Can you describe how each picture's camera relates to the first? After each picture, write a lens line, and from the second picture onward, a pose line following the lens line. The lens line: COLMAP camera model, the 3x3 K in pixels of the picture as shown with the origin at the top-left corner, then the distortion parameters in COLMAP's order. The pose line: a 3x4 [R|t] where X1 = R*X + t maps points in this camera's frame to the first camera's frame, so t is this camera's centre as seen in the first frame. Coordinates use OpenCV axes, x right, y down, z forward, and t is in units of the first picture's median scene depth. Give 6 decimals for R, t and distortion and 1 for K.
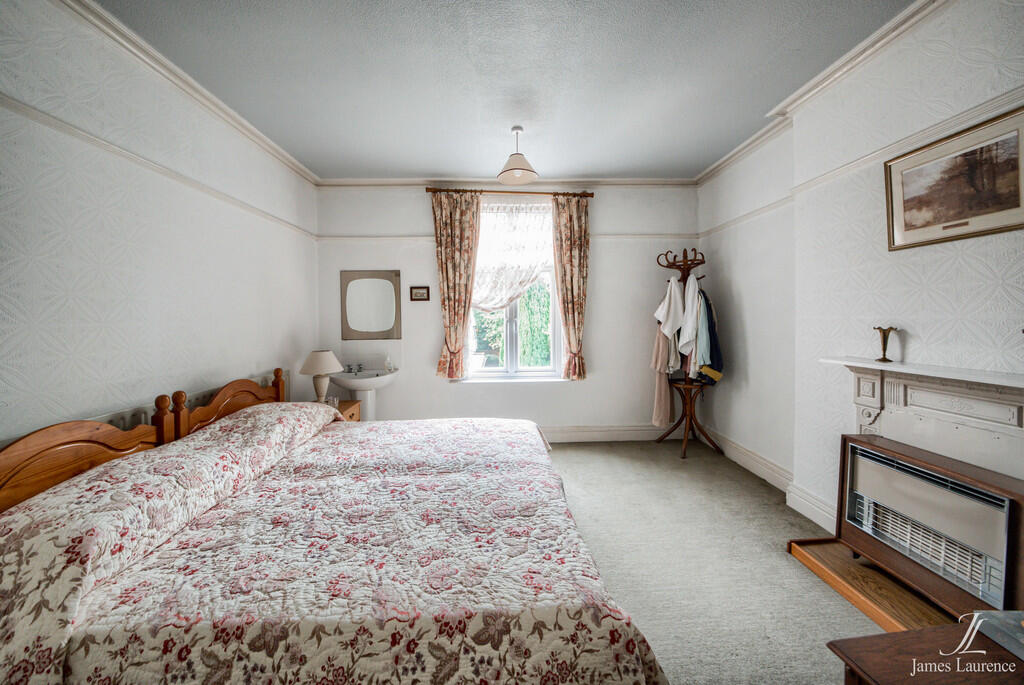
lens RADIAL K [[352.4, 0, 512.3], [0, 352.4, 336.9], [0, 0, 1]] dist [-0.016833, 0.002136]
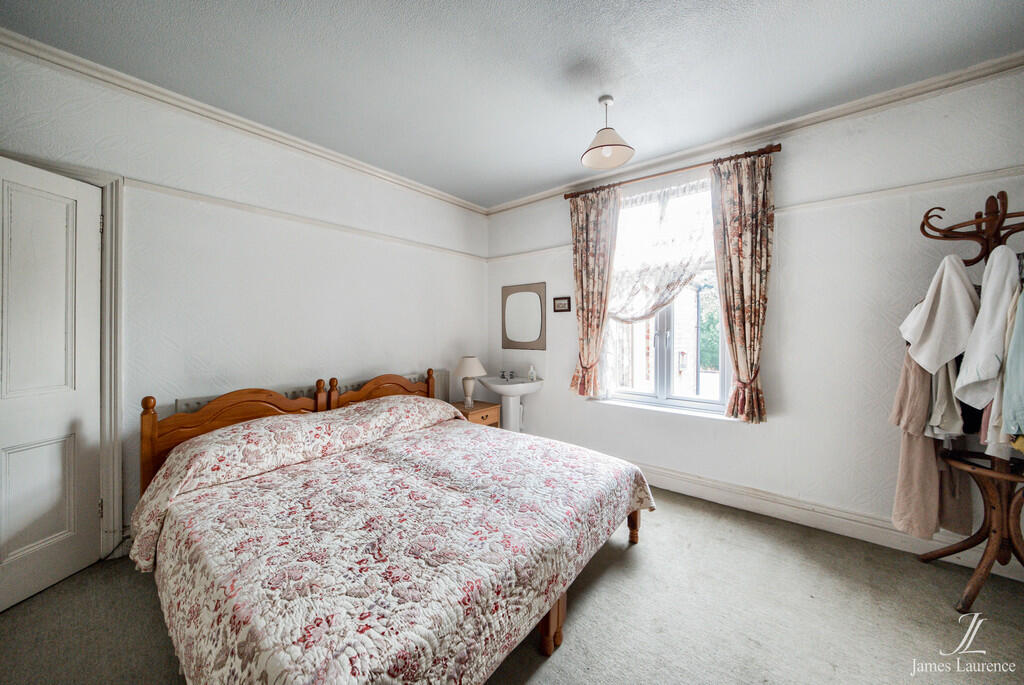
lens RADIAL K [[352.4, 0, 513.6], [0, 352.4, 341.8], [0, 0, 1]] dist [-0.016833, 0.002136]
pose [[0.760580, 0.031645, -0.648472, 0.302555], [-0.043179, 0.999066, -0.001890, -0.013568], [0.647806, 0.029438, 0.761236, 0.196133]]
